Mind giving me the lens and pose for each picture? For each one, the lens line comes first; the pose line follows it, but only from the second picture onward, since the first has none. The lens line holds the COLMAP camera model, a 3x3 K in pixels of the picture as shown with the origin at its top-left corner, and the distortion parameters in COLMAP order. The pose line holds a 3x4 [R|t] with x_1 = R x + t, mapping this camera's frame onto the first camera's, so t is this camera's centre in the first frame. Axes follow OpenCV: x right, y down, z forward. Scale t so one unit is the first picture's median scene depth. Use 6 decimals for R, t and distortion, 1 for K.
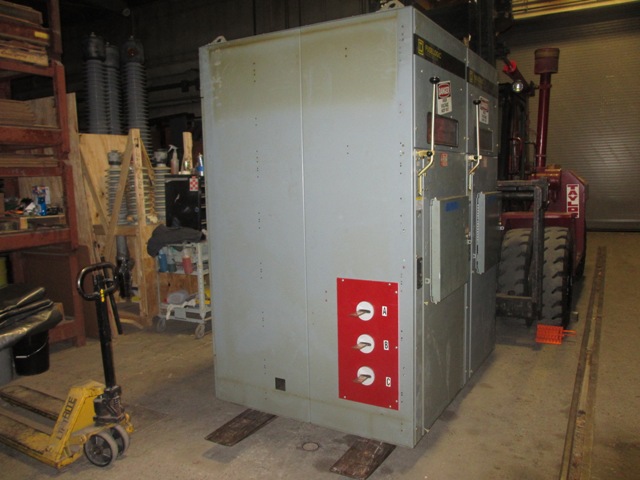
lens RADIAL K [[523.5, 0, 320.4], [0, 523.5, 244.4], [0, 0, 1]] dist [0.000291, 0.000352]
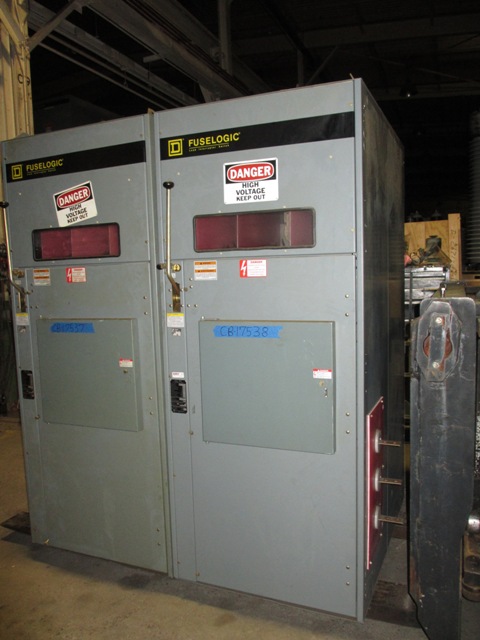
lens RADIAL K [[521.6, 0, 240.0], [0, 521.6, 320.0], [0, 0, 1]] dist [-0.010357, 0.000480]
pose [[0.124359, 0.116968, -0.985319, 1.222799], [-0.094362, 0.989921, 0.105605, -0.215520], [0.987740, 0.079844, 0.134143, 1.227662]]
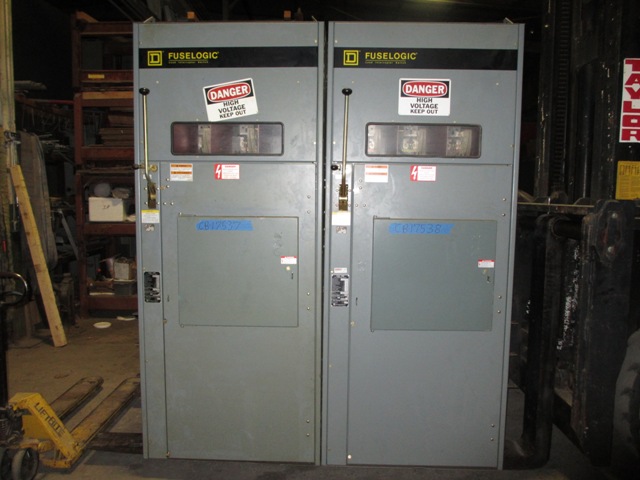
lens RADIAL K [[523.5, 0, 320.4], [0, 523.5, 244.4], [0, 0, 1]] dist [0.000291, 0.000352]
pose [[0.483957, 0.112847, -0.867785, 1.149767], [-0.134273, 0.989483, 0.053790, -0.113440], [0.864729, 0.090488, 0.494020, 0.750501]]
